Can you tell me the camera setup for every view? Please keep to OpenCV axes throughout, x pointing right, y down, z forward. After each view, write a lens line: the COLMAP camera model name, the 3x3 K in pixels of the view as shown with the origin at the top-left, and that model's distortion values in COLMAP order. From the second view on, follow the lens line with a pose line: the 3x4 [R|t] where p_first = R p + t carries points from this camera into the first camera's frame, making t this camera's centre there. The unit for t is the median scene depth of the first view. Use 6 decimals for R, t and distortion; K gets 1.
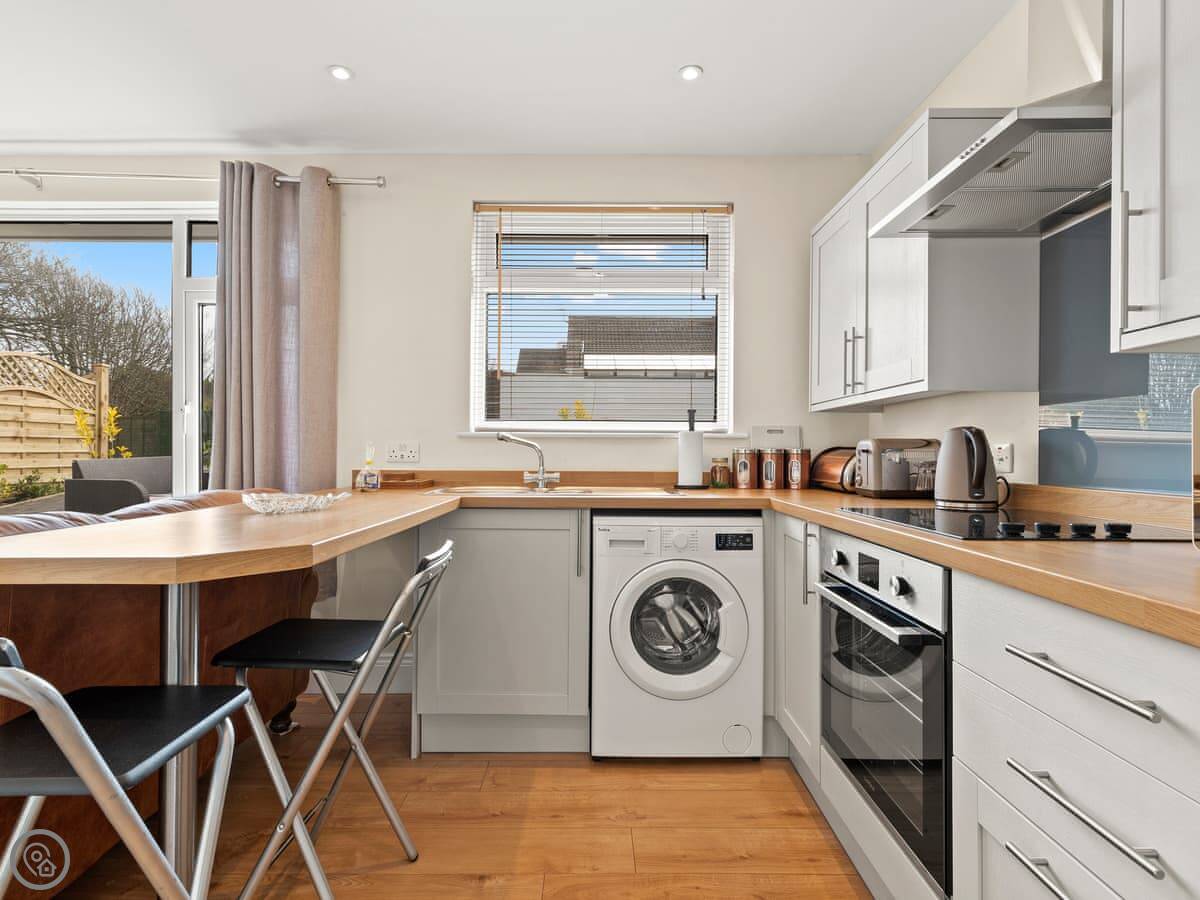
lens RADIAL K [[614.1, 0, 598.7], [0, 614.1, 448.9], [0, 0, 1]] dist [-0.004253, -0.000363]
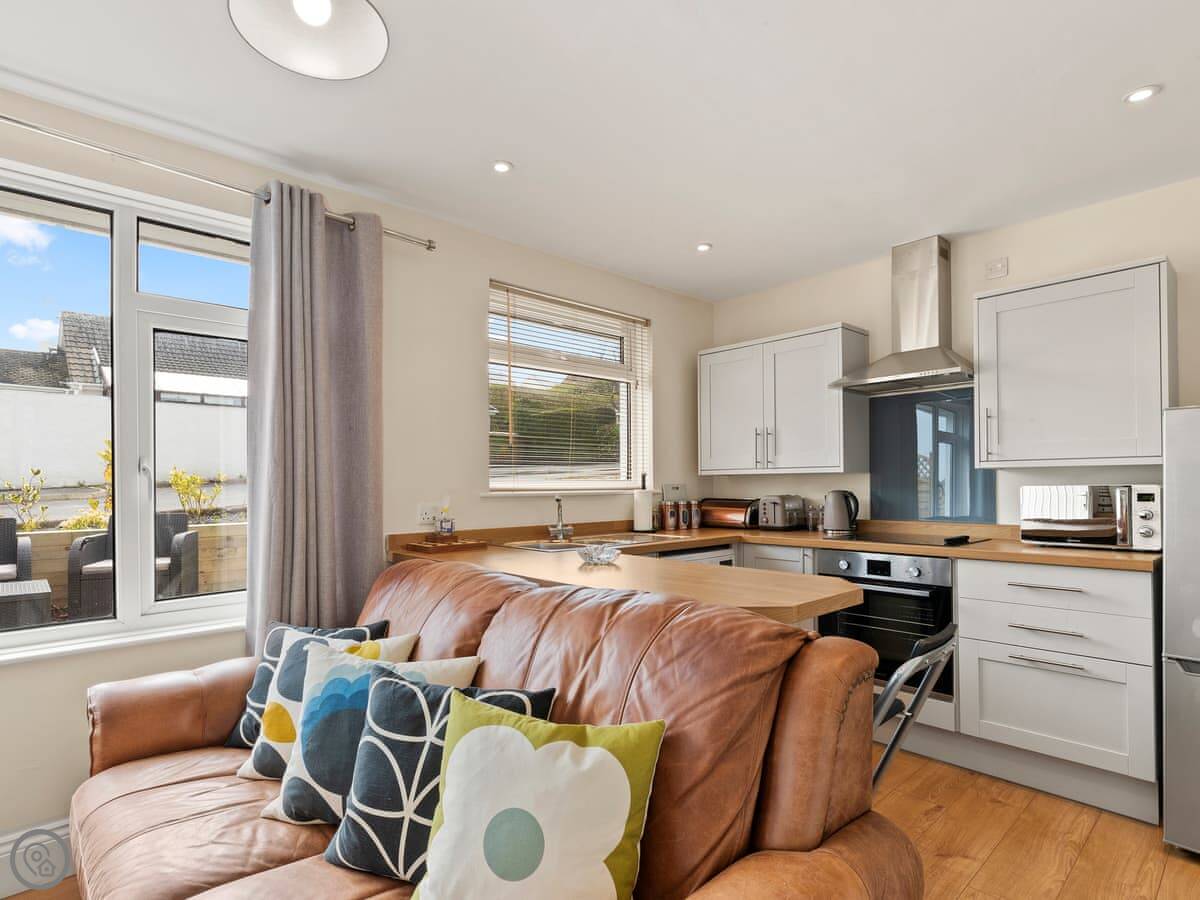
lens RADIAL K [[614.1, 0, 609.8], [0, 614.1, 479.9], [0, 0, 1]] dist [-0.004253, -0.000363]
pose [[0.730762, -0.003797, 0.682622, -0.754143], [0.007676, 0.999967, -0.002656, -0.043242], [-0.682589, 0.007181, 0.730767, 0.067933]]
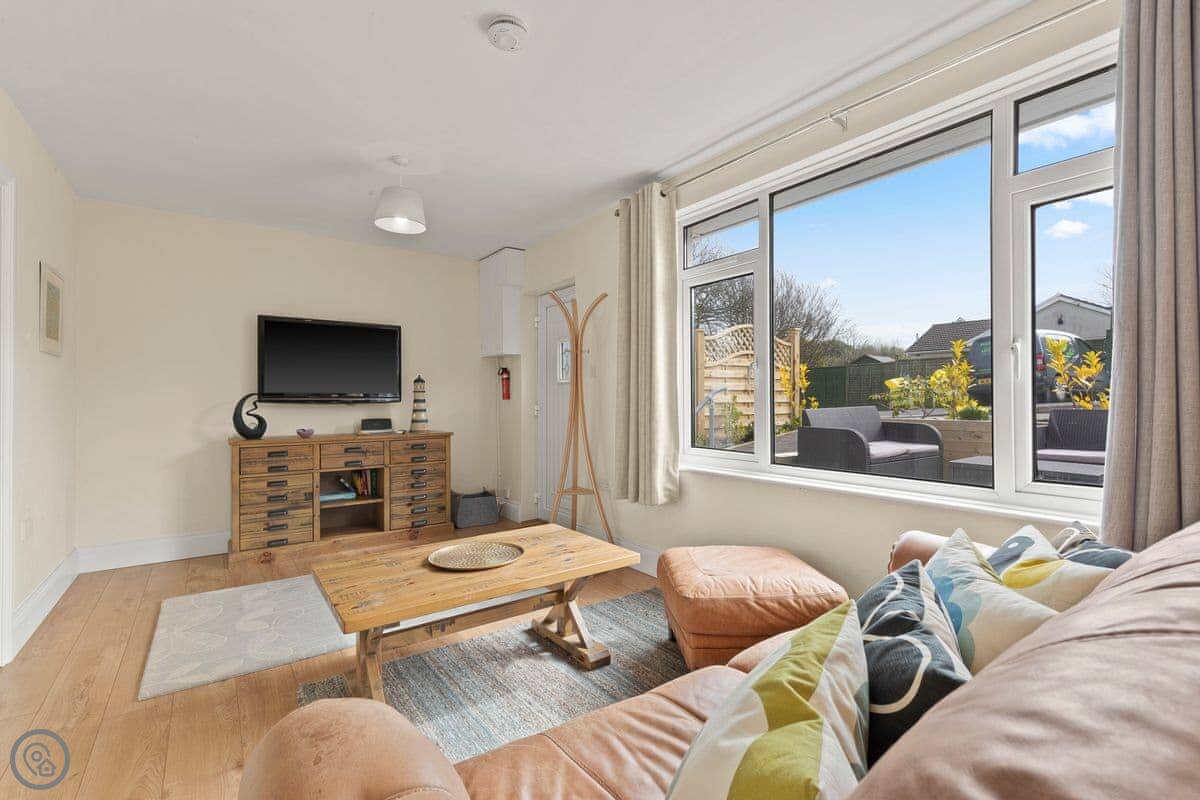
lens RADIAL K [[548.5, 0, 599.7], [0, 548.5, 400.8], [0, 0, 1]] dist [-0.001704, -0.000376]
pose [[0.579578, -0.004498, -0.814905, -0.418468], [0.009021, 0.999959, 0.000897, -0.004576], [0.814867, -0.007871, 0.579594, 0.181413]]
